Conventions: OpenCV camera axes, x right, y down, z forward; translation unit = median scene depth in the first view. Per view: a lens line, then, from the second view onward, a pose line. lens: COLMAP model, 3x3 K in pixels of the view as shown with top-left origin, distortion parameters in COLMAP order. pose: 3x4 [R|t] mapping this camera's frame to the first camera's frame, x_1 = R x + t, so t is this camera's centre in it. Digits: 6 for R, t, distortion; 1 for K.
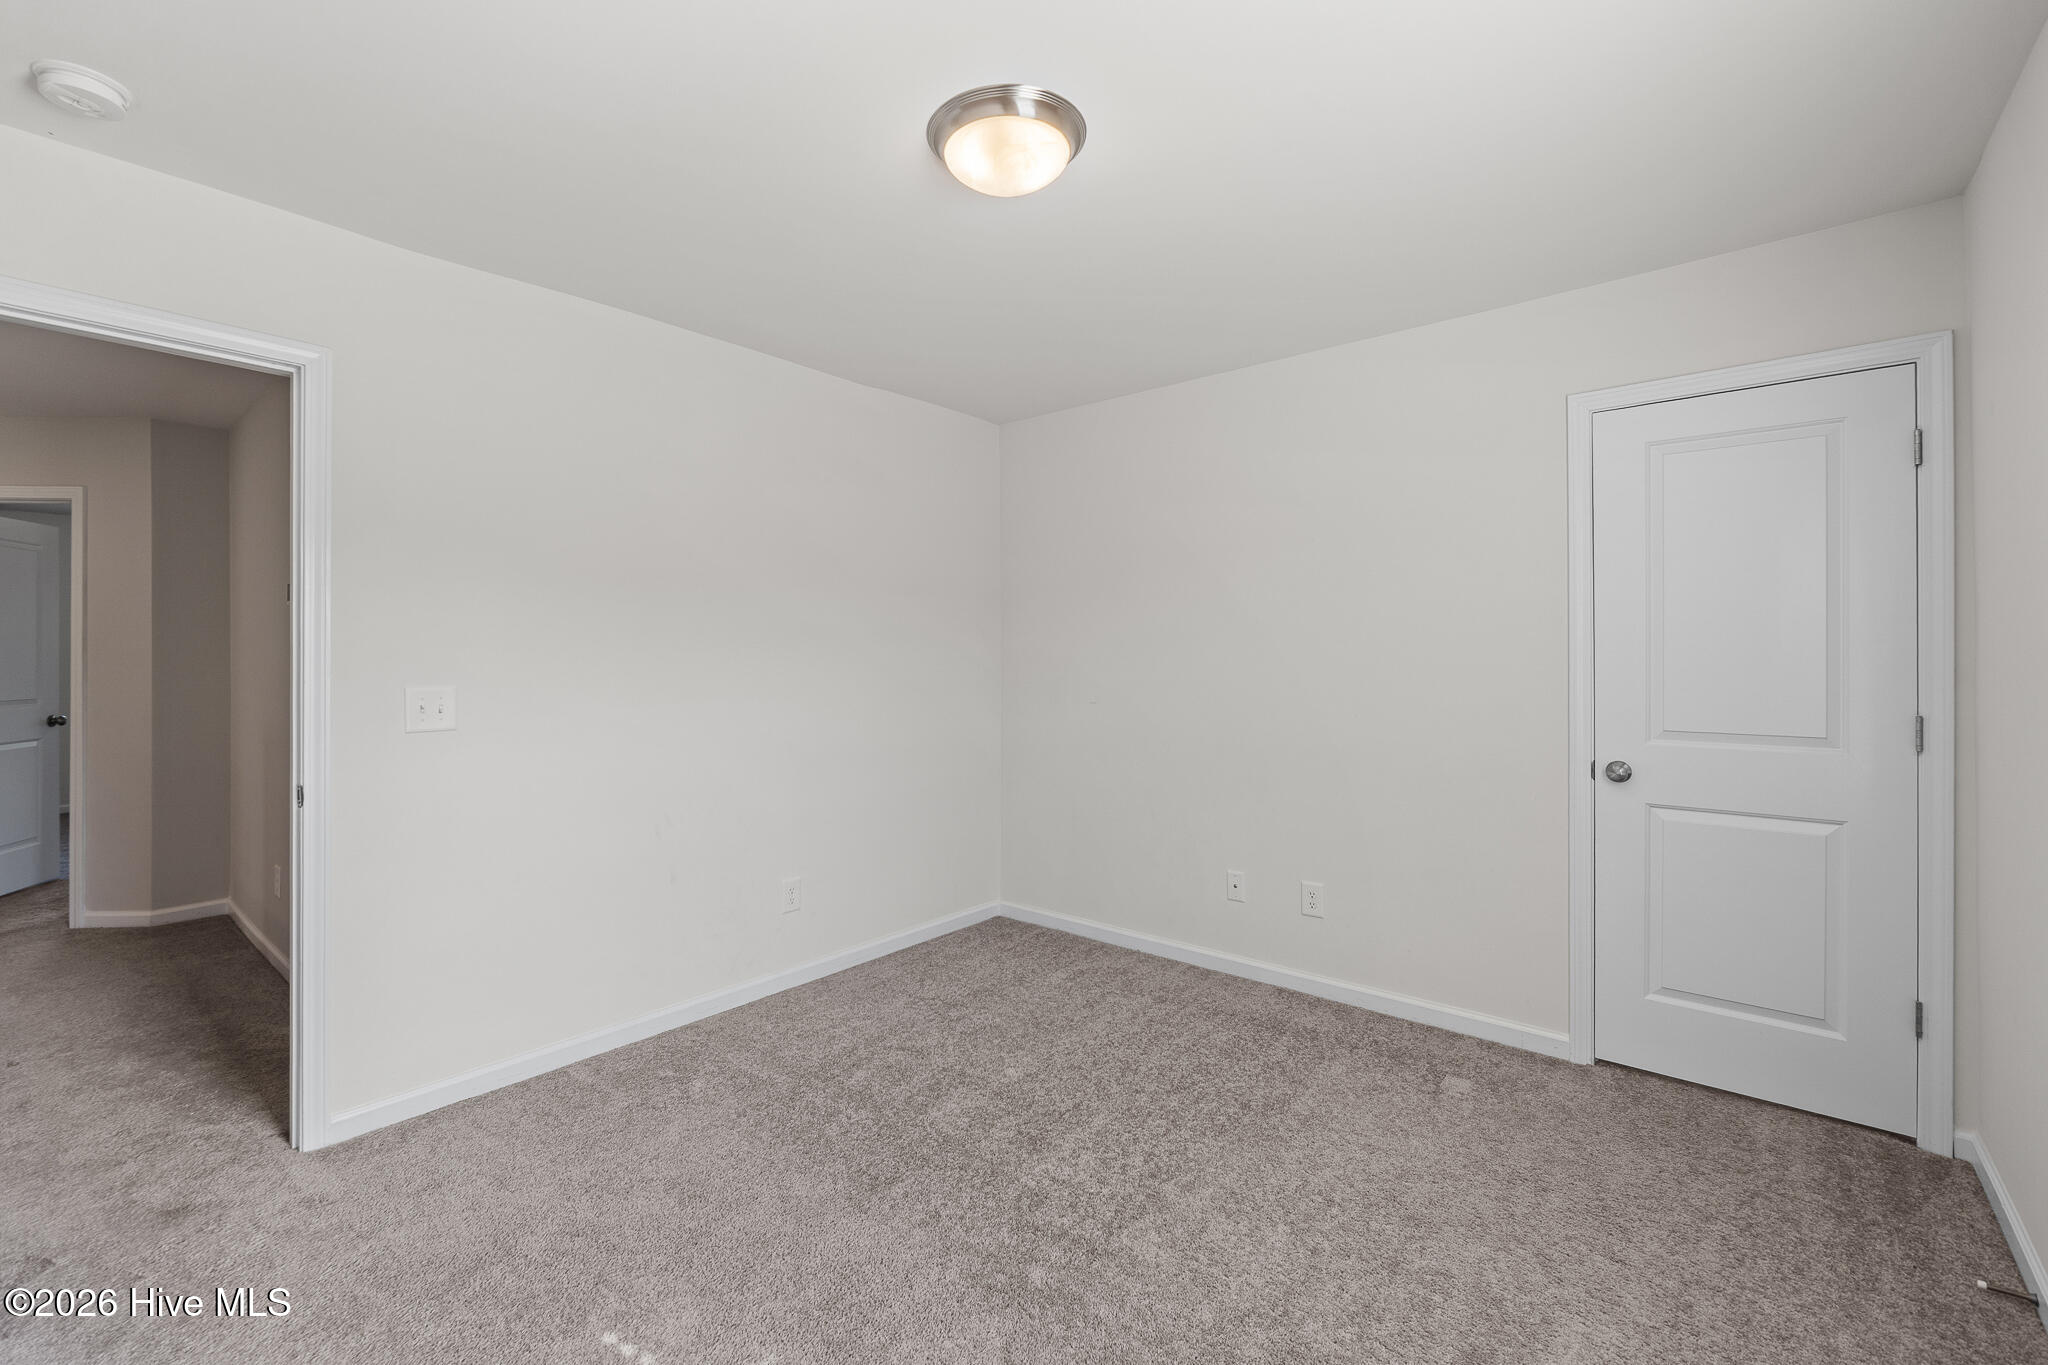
lens RADIAL K [[858.6, 0, 1015.3], [0, 858.6, 666.1], [0, 0, 1]] dist [-0.007277, 0.000015]
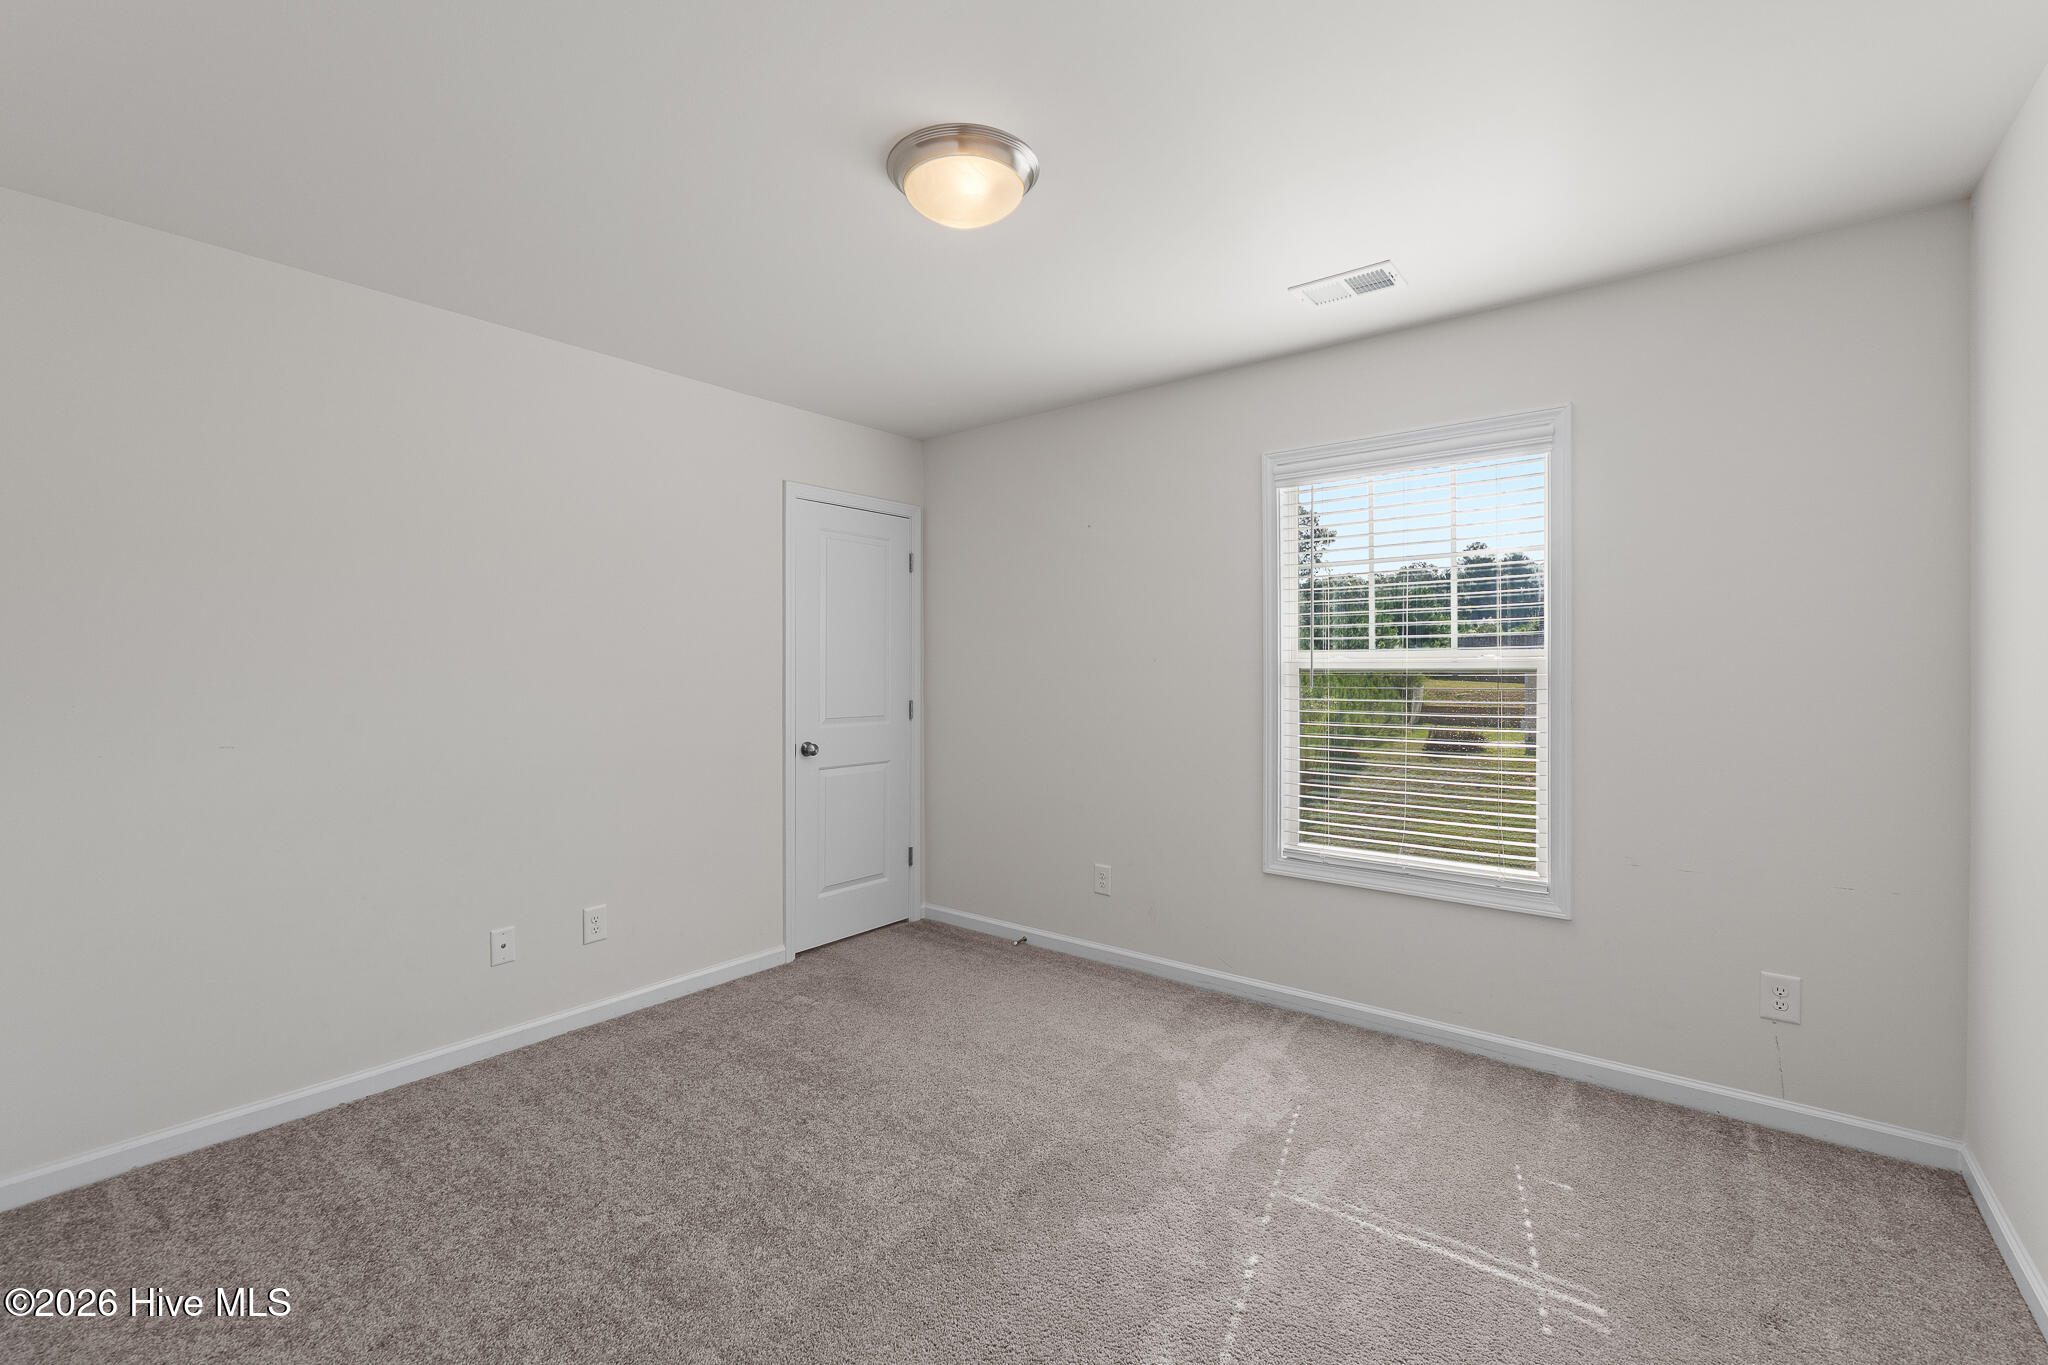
lens RADIAL K [[858.6, 0, 1015.2], [0, 858.6, 673.9], [0, 0, 1]] dist [-0.007277, 0.000015]
pose [[-0.020860, -0.009747, 0.999735, -0.725972], [0.006998, 0.999927, 0.009895, -0.015729], [-0.999758, 0.007203, -0.020791, 0.644933]]
